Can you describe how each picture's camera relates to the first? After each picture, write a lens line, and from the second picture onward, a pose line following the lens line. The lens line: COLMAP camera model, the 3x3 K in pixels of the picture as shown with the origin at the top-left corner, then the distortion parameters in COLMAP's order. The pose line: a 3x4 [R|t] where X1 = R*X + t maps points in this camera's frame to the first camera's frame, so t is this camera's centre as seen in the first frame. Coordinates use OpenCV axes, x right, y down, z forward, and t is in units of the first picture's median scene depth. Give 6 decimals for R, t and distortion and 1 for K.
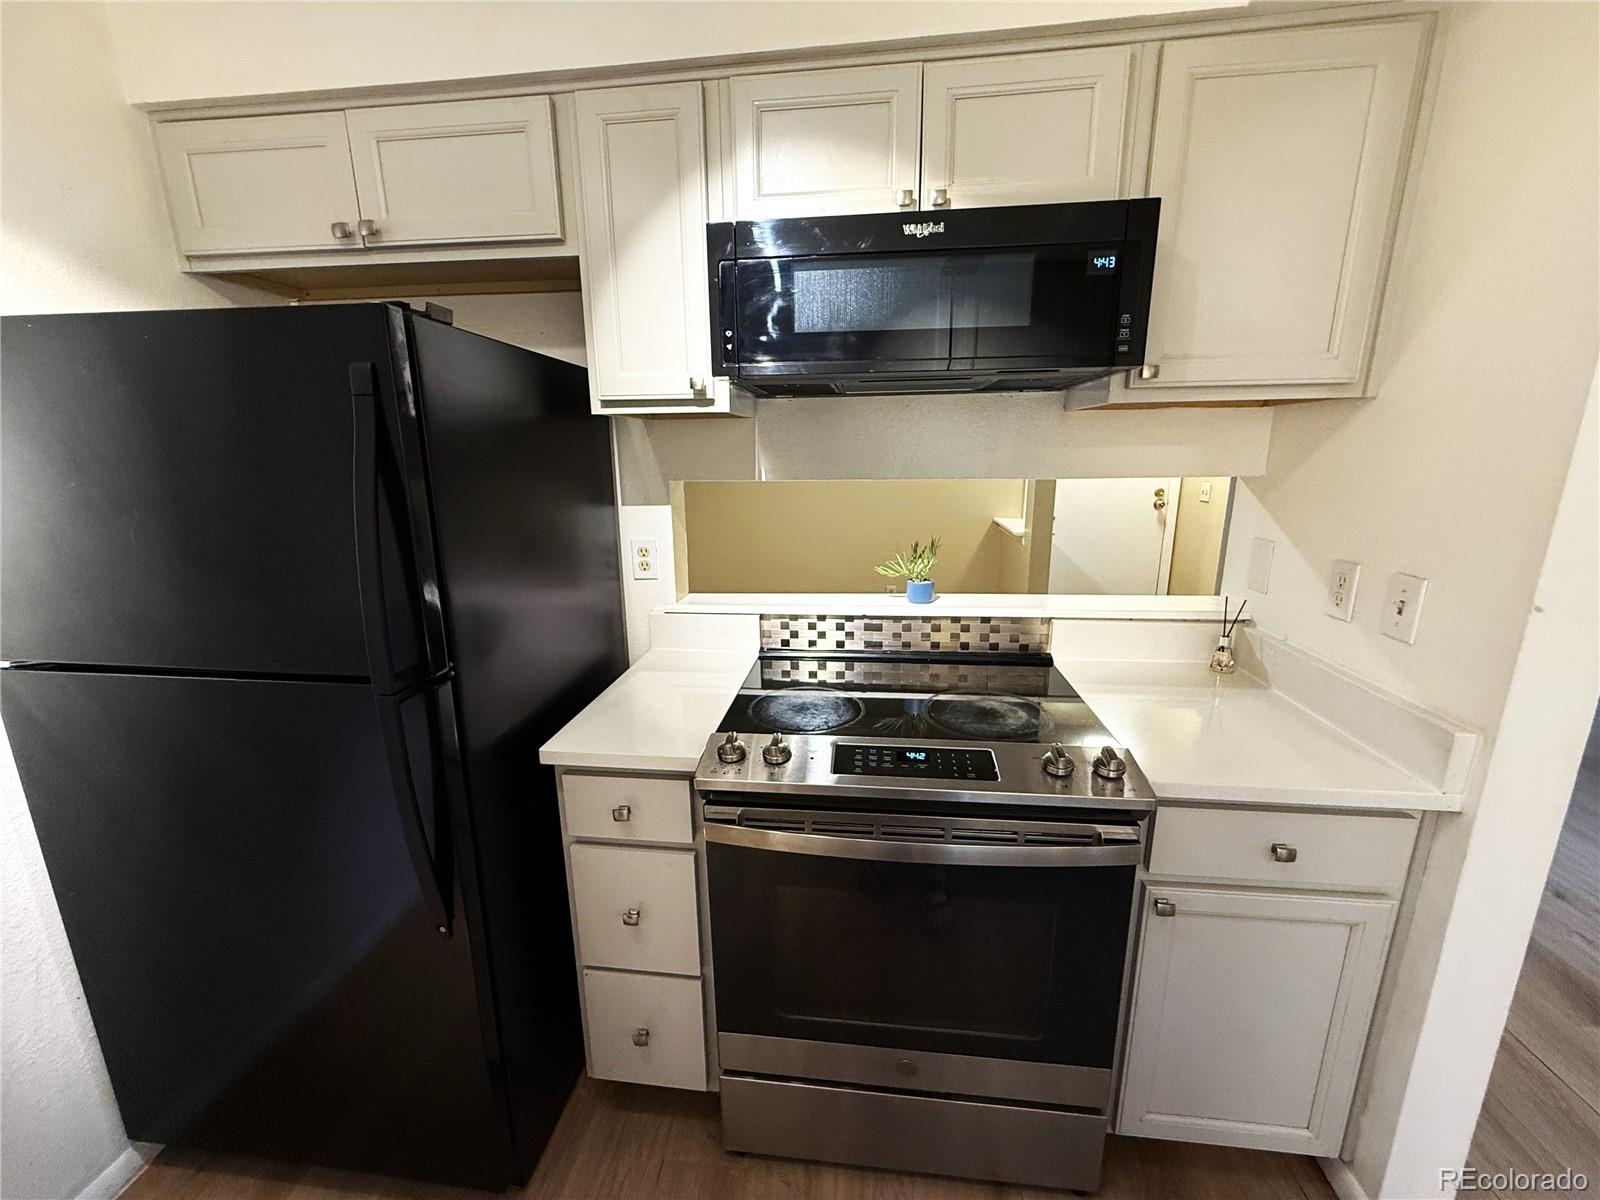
lens RADIAL K [[639.1, 0, 796.1], [0, 639.1, 598.2], [0, 0, 1]] dist [0.001341, -0.000247]
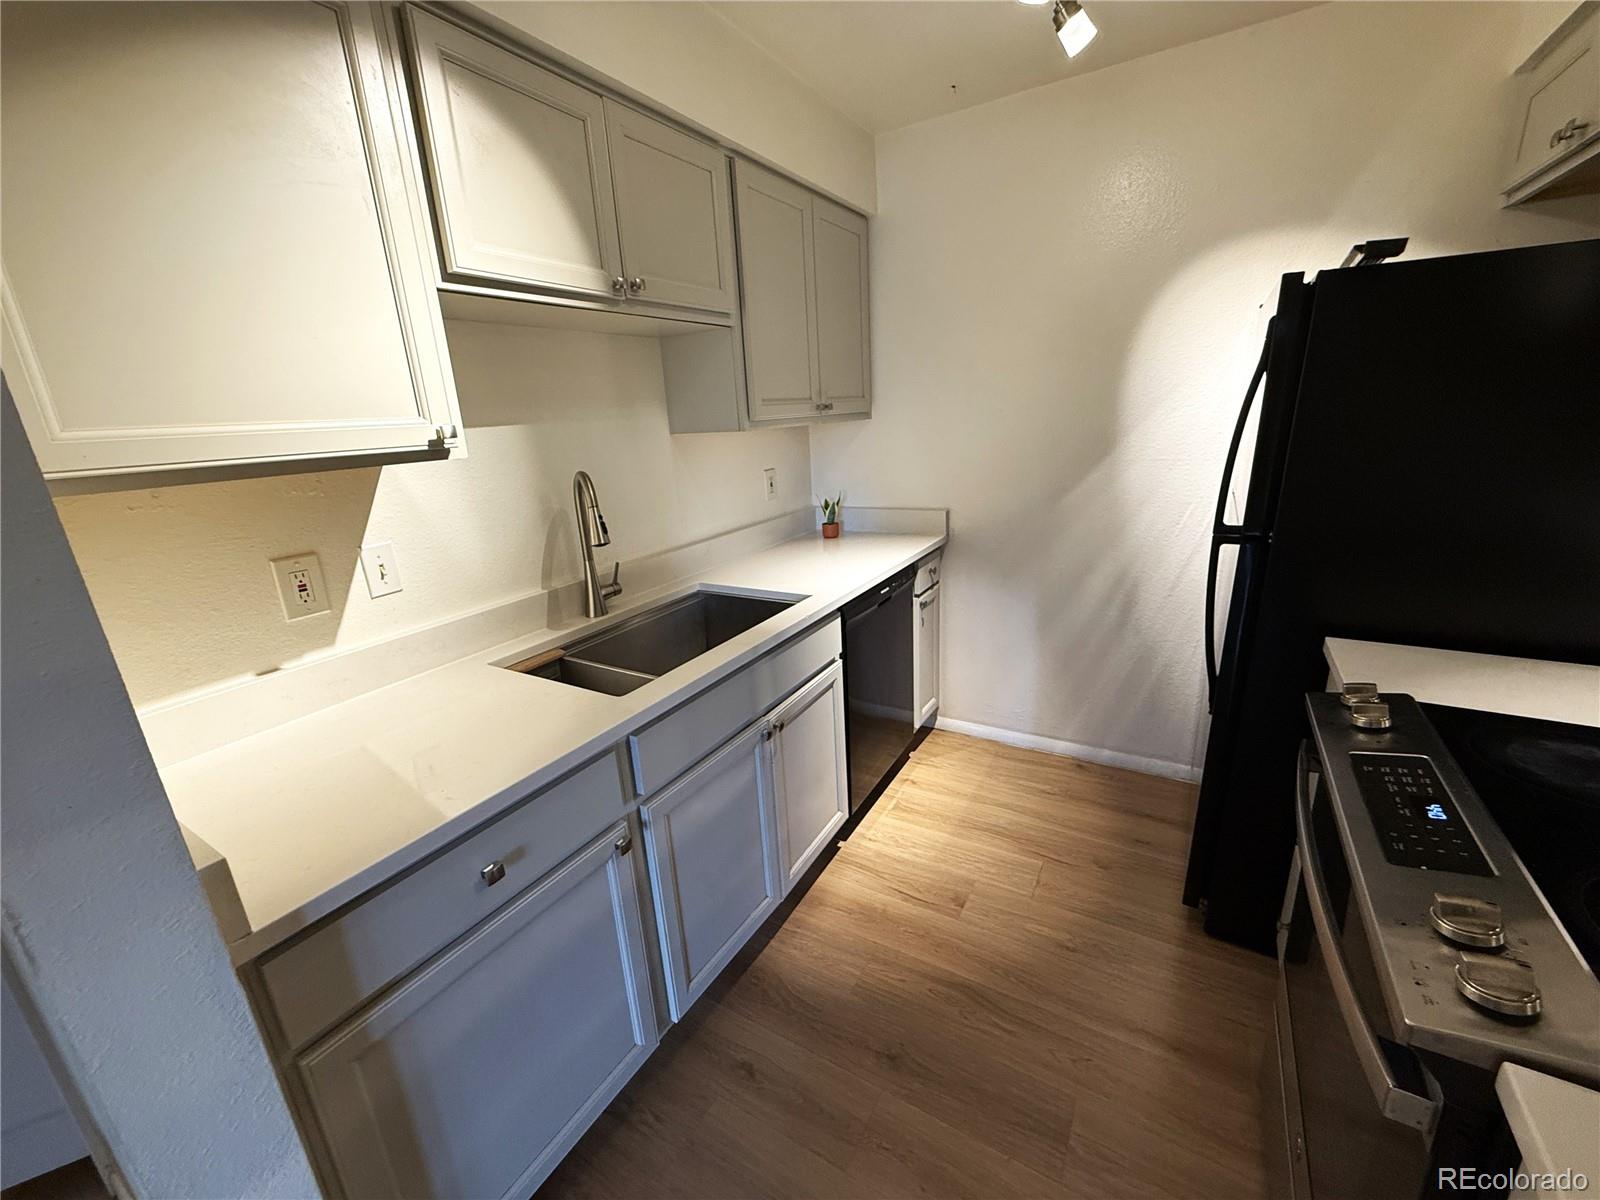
lens RADIAL K [[639.1, 0, 796.1], [0, 639.1, 598.2], [0, 0, 1]] dist [0.001341, -0.000247]
pose [[-0.416051, 0.291959, -0.861198, 0.871003], [-0.149676, 0.912153, 0.381543, -0.112257], [0.896938, 0.287642, -0.335803, 0.458732]]
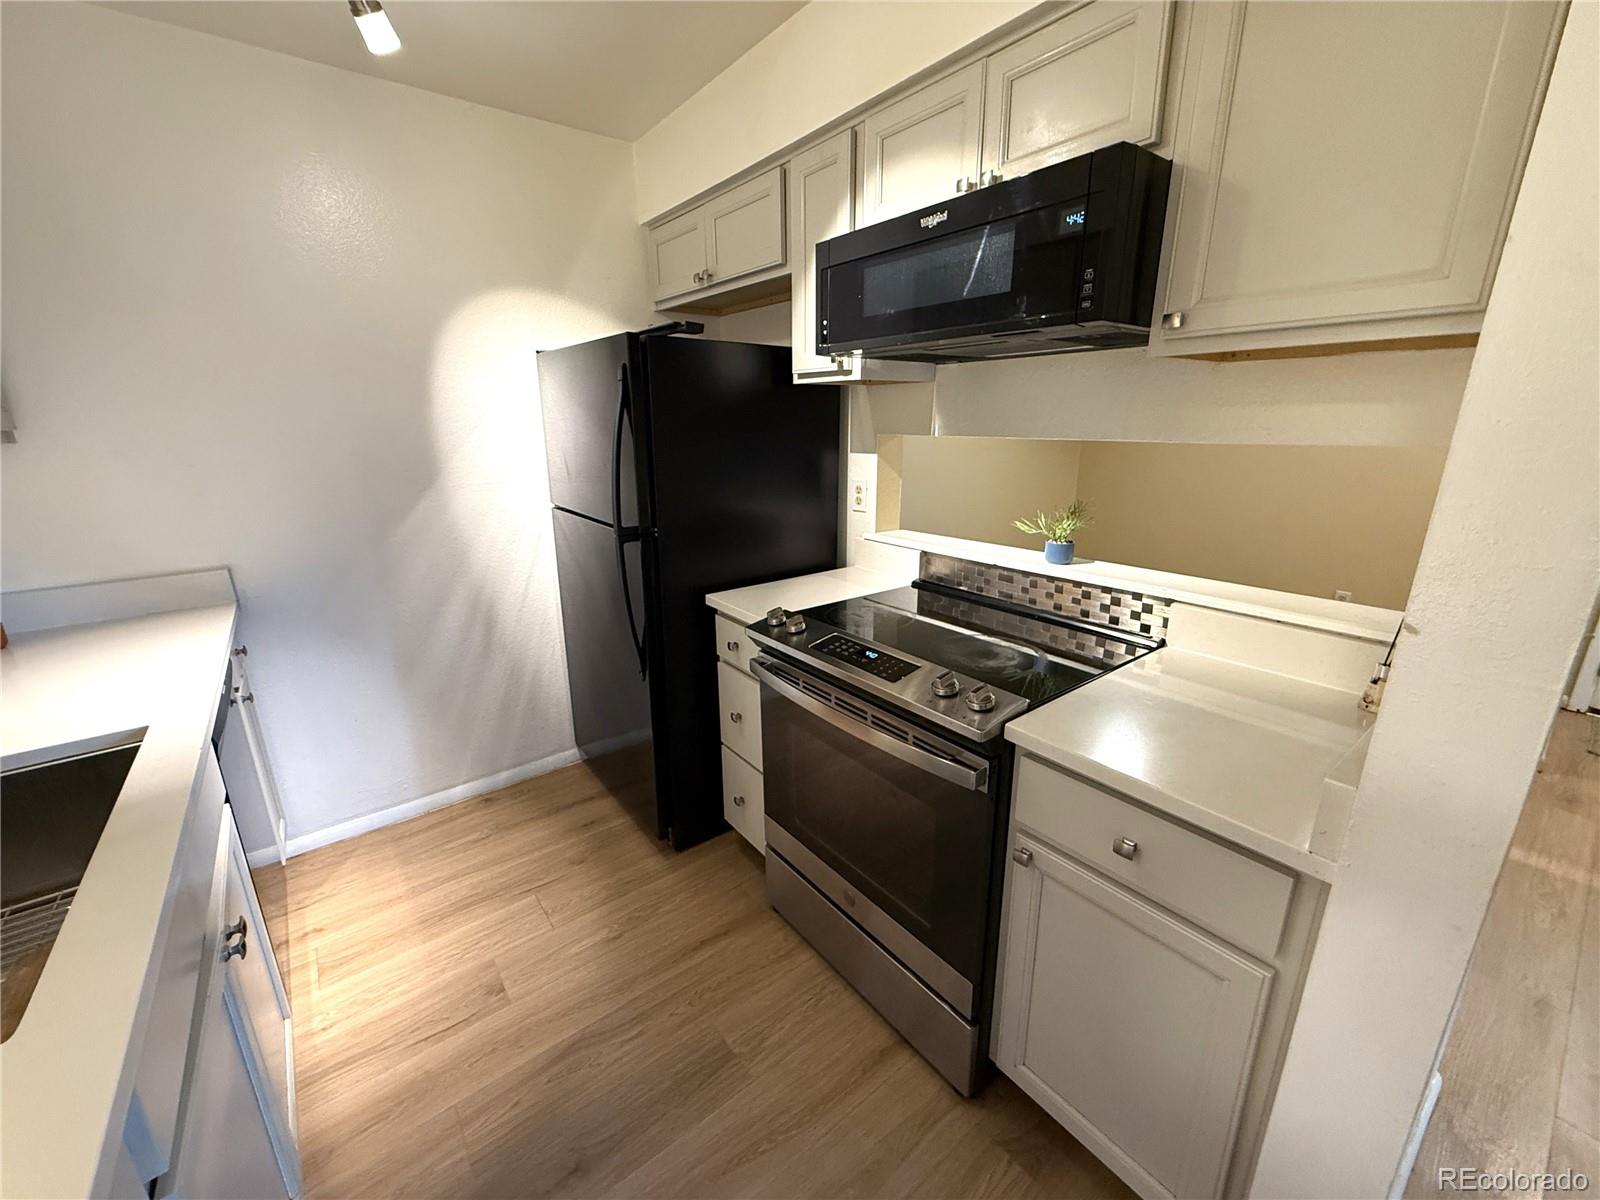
lens RADIAL K [[639.1, 0, 796.1], [0, 639.1, 598.2], [0, 0, 1]] dist [0.001341, -0.000247]
pose [[0.698244, 0.202457, -0.686634, 0.793831], [-0.163190, 0.978936, 0.122693, 0.005729], [0.697011, 0.026382, 0.716575, -0.009272]]
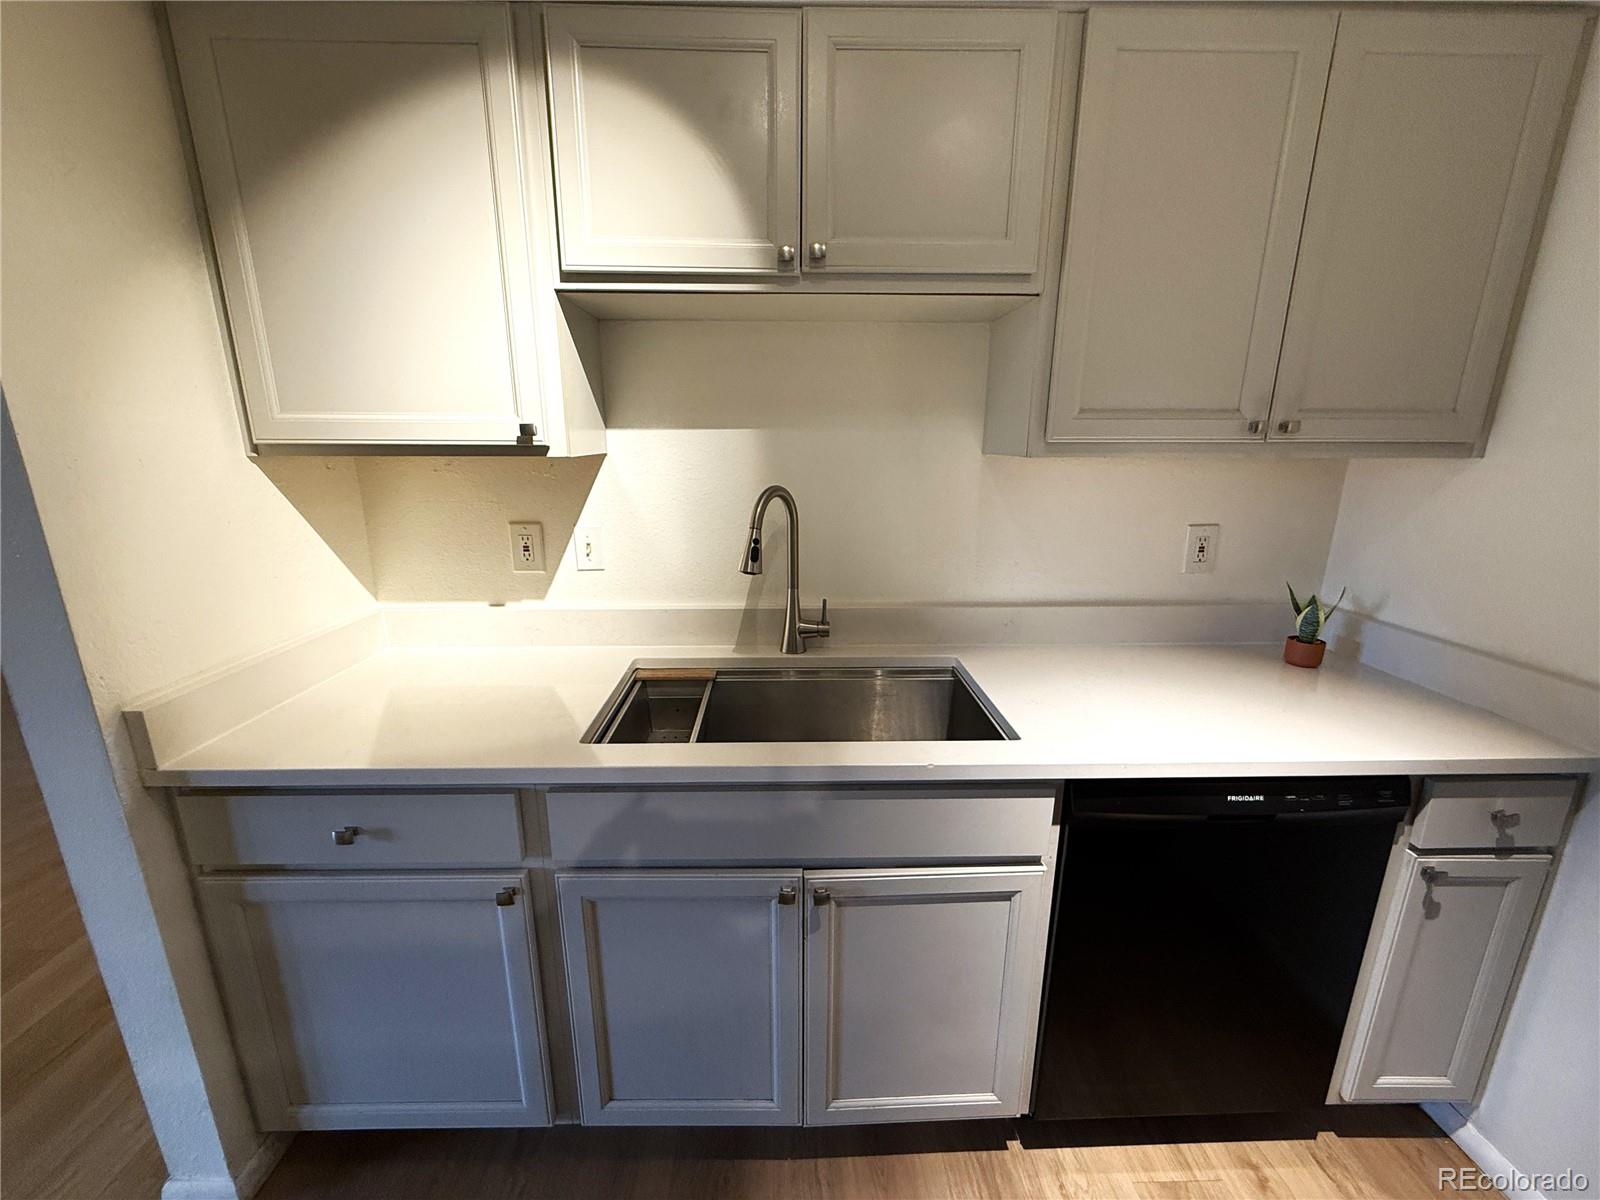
lens RADIAL K [[639.1, 0, 796.1], [0, 639.1, 598.2], [0, 0, 1]] dist [0.001341, -0.000247]
pose [[-0.990089, 0.045311, -0.132930, 0.008593], [-0.021285, 0.887177, 0.460939, -0.127965], [0.138818, 0.459200, -0.877419, 0.627951]]
